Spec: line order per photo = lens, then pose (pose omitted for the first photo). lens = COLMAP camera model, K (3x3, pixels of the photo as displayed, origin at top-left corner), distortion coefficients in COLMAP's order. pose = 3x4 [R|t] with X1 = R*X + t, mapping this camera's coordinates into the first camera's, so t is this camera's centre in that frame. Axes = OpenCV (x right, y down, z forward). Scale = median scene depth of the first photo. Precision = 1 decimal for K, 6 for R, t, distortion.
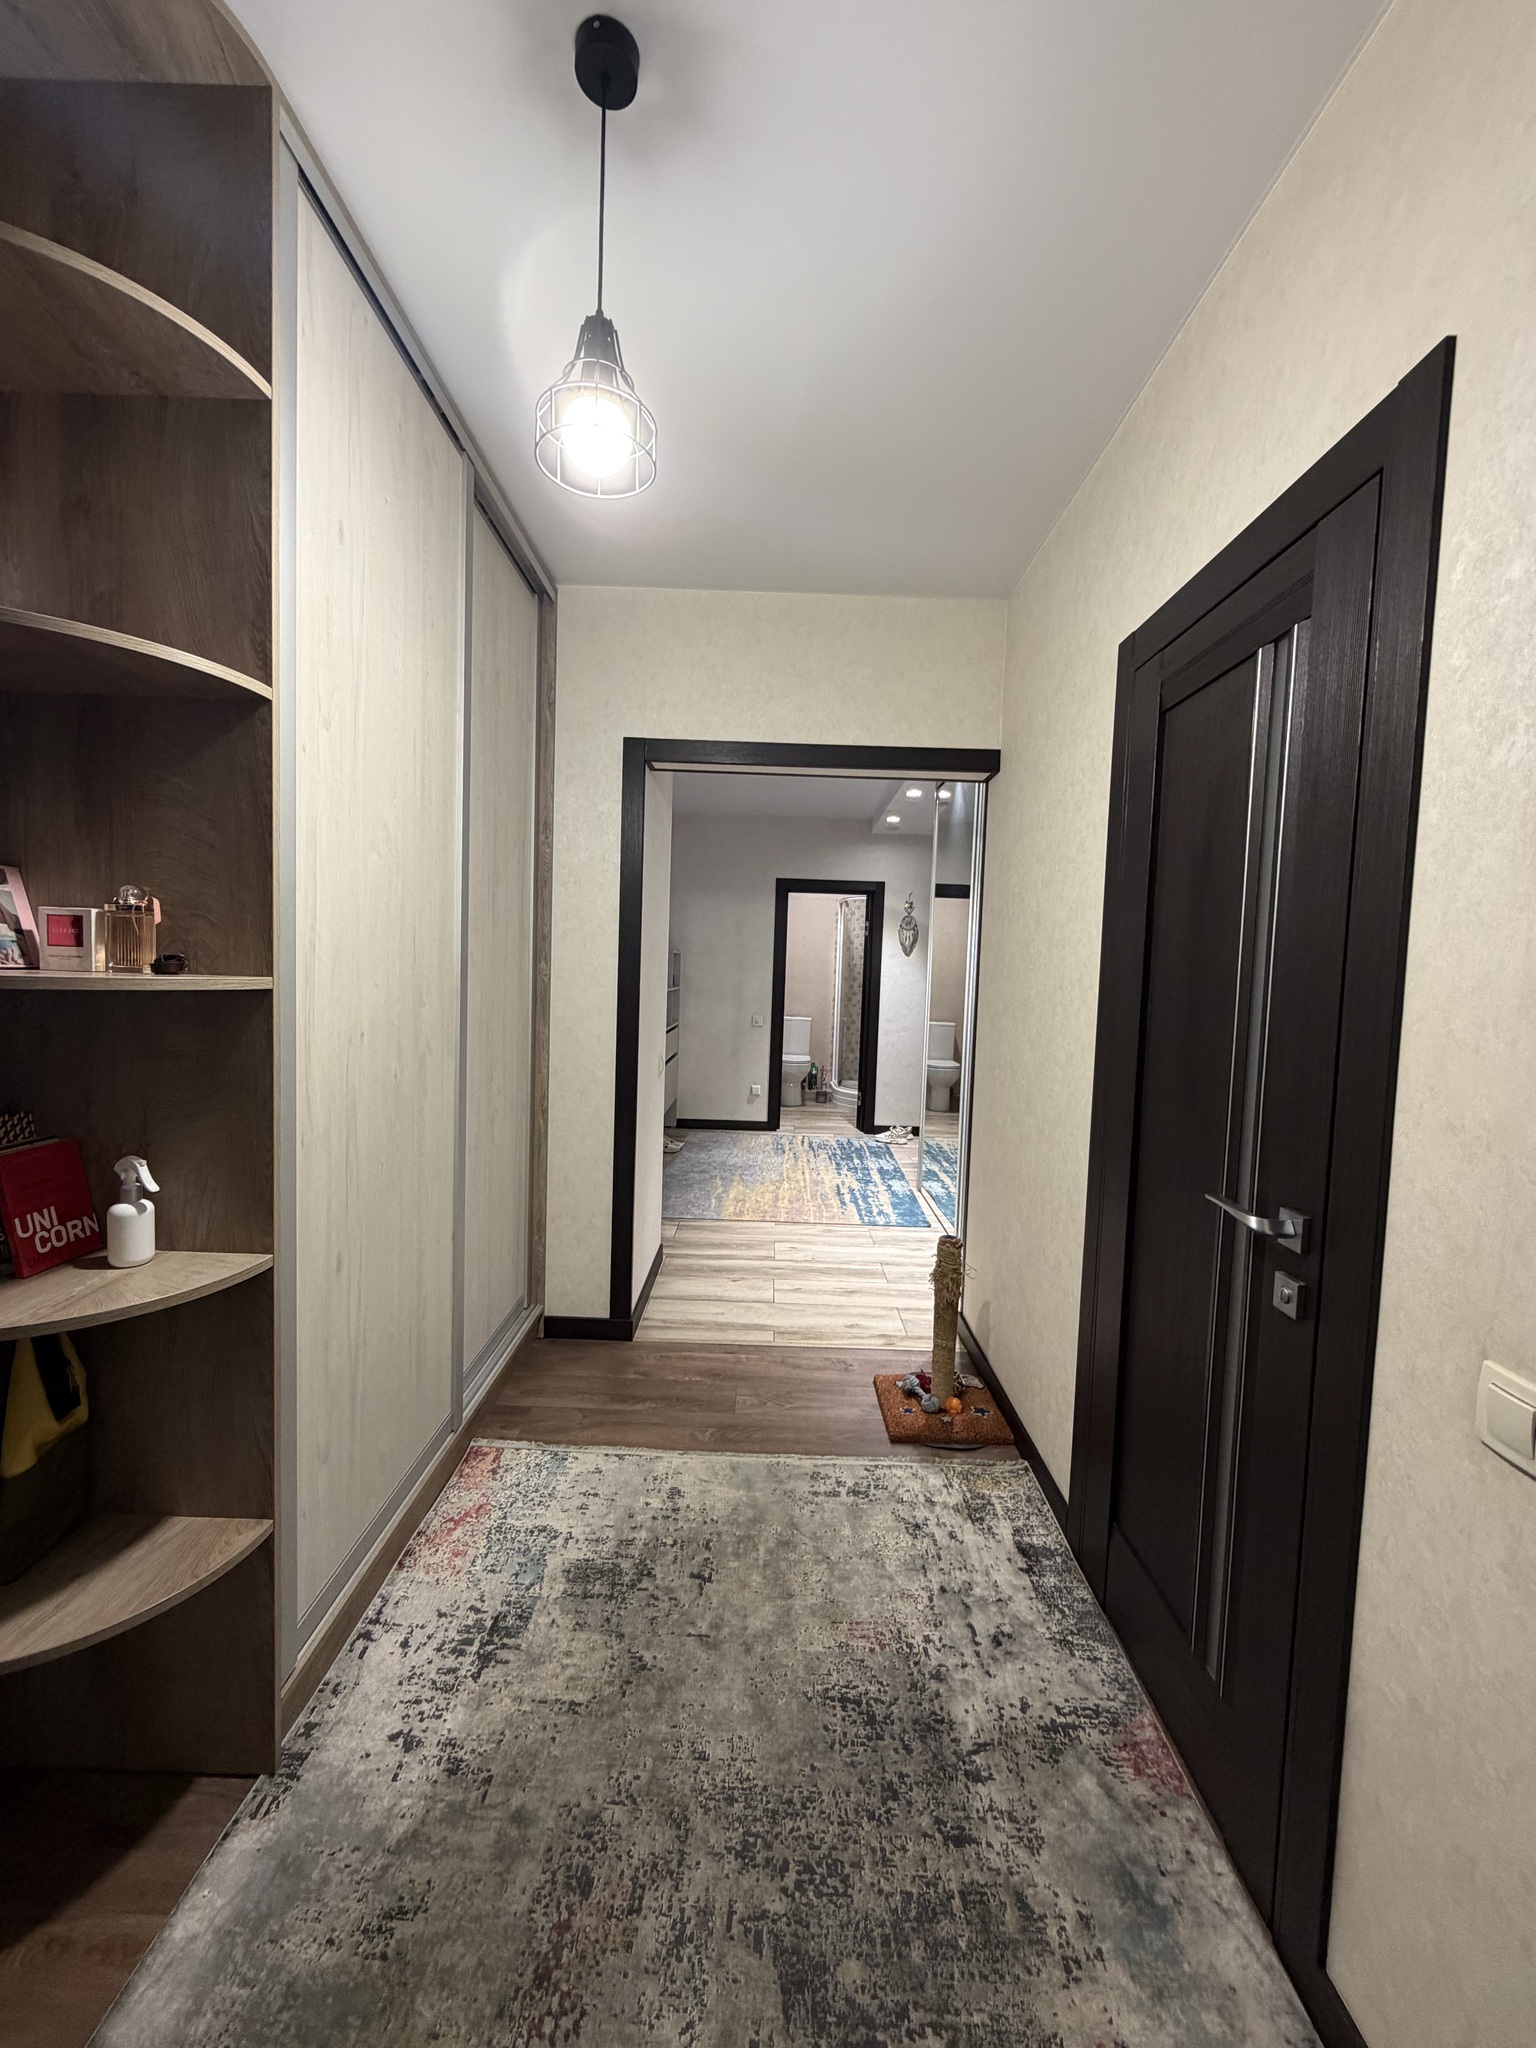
lens RADIAL K [[813.6, 0, 768.0], [0, 813.6, 1019.4], [0, 0, 1]] dist [-0.000530, 0.000092]
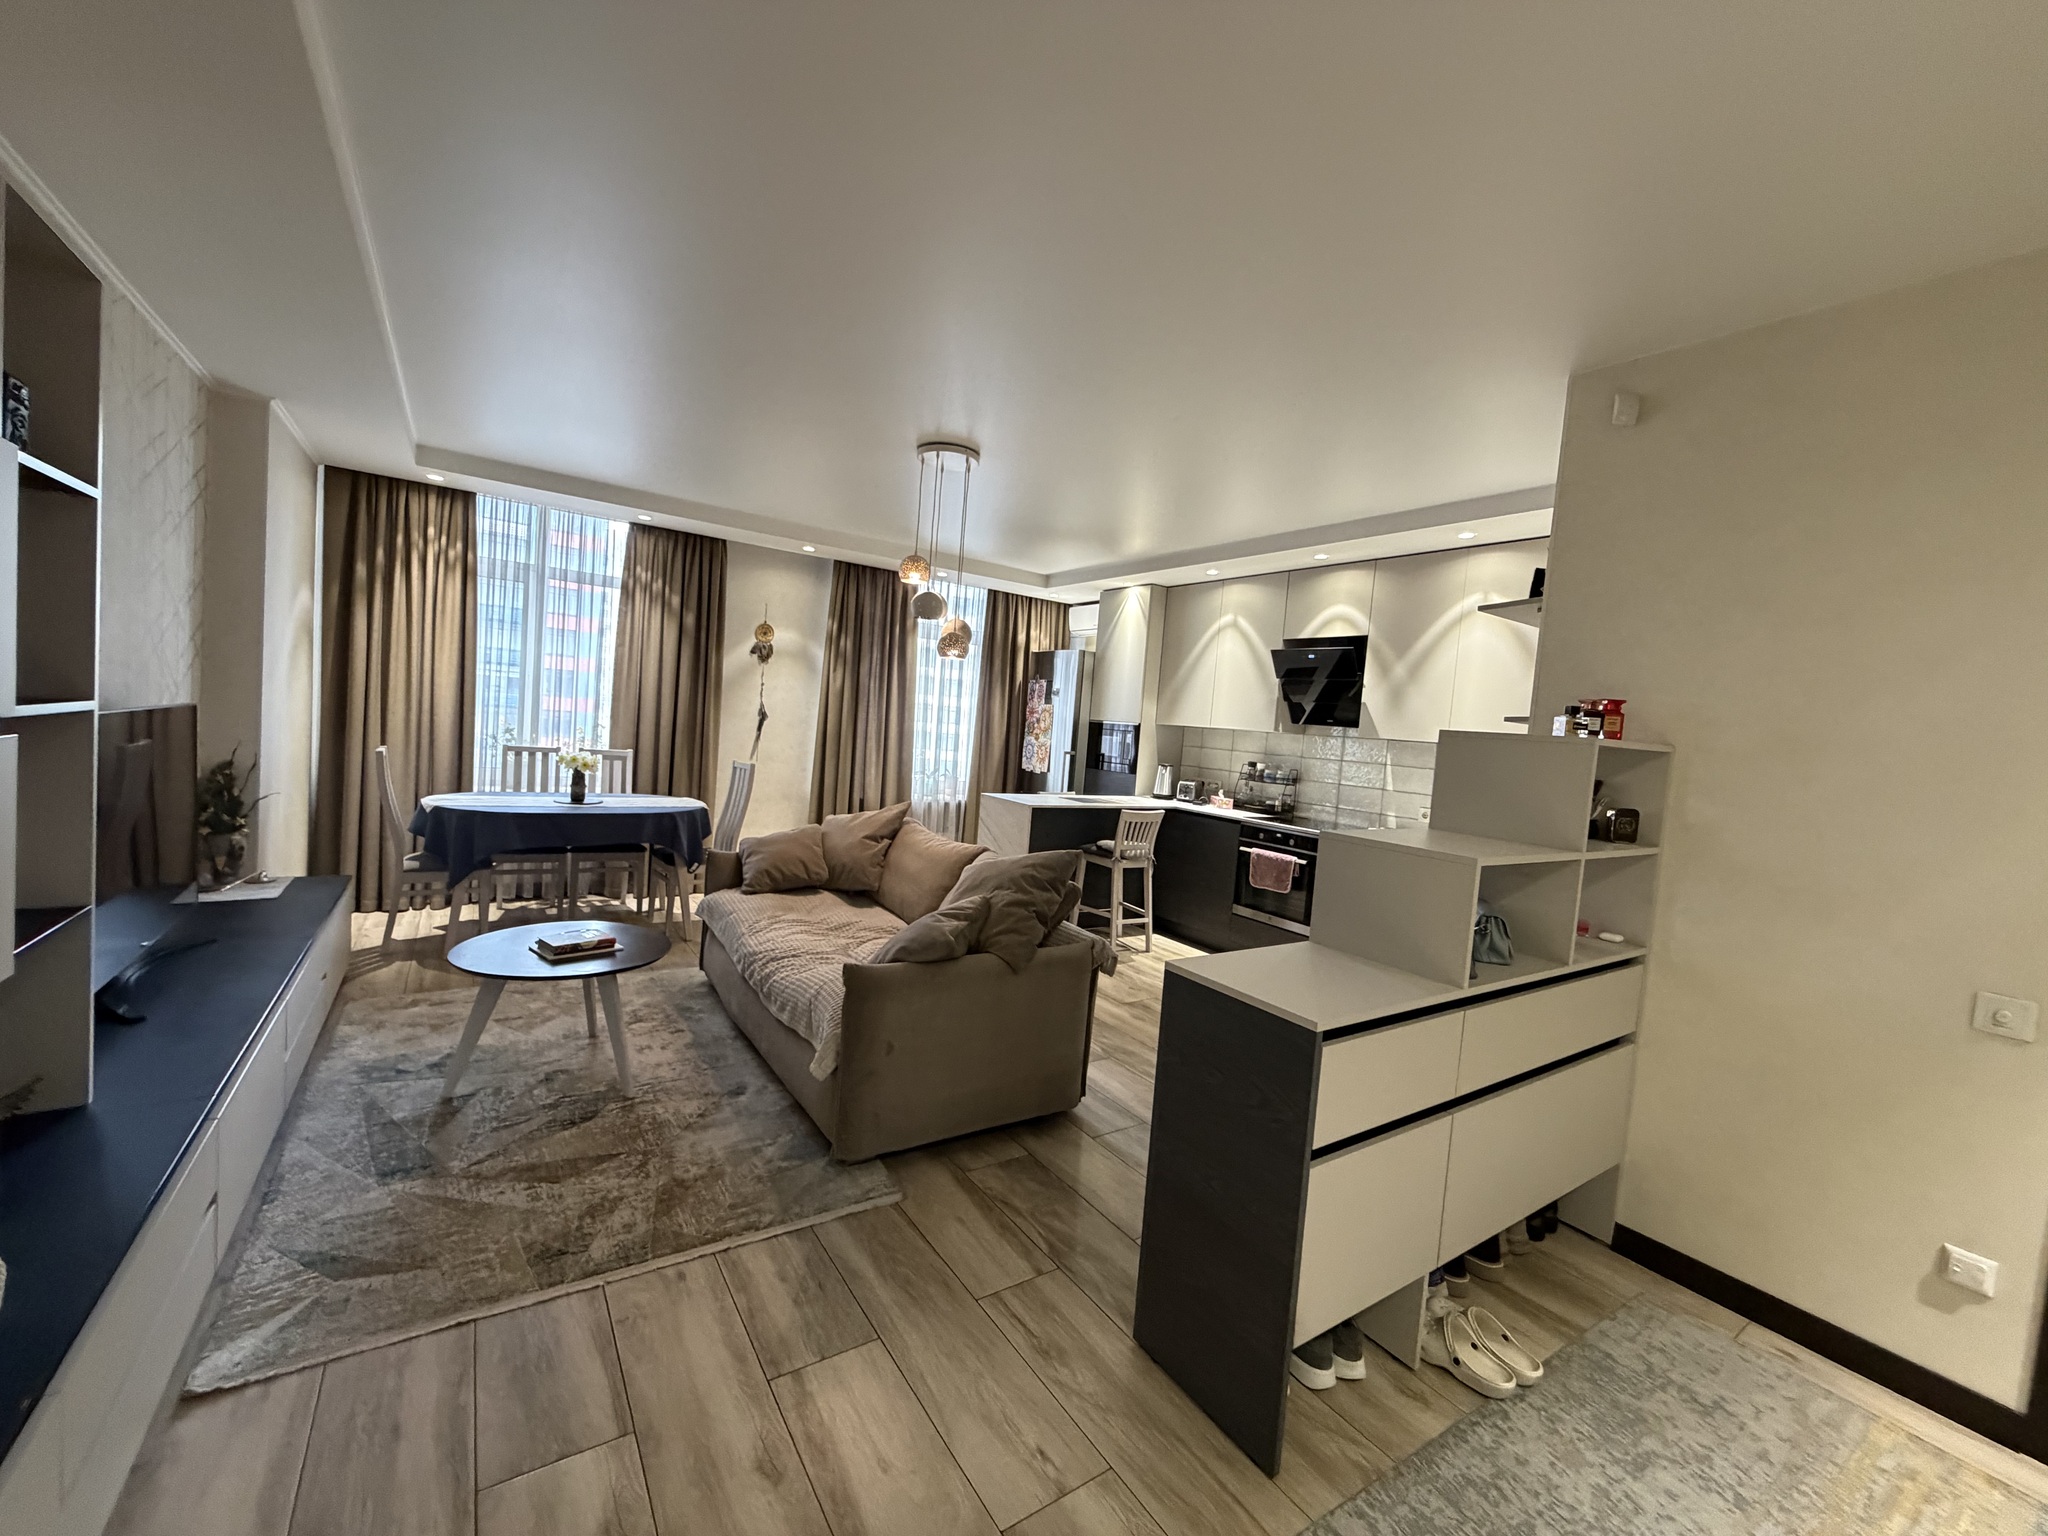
lens RADIAL K [[813.6, 0, 1019.7], [0, 813.6, 770.4], [0, 0, 1]] dist [-0.000530, 0.000092]
pose [[0.562706, 0.055321, -0.824804, 0.037647], [-0.108950, 0.994018, -0.007658, -0.073655], [0.819446, 0.094172, 0.565367, 1.032157]]
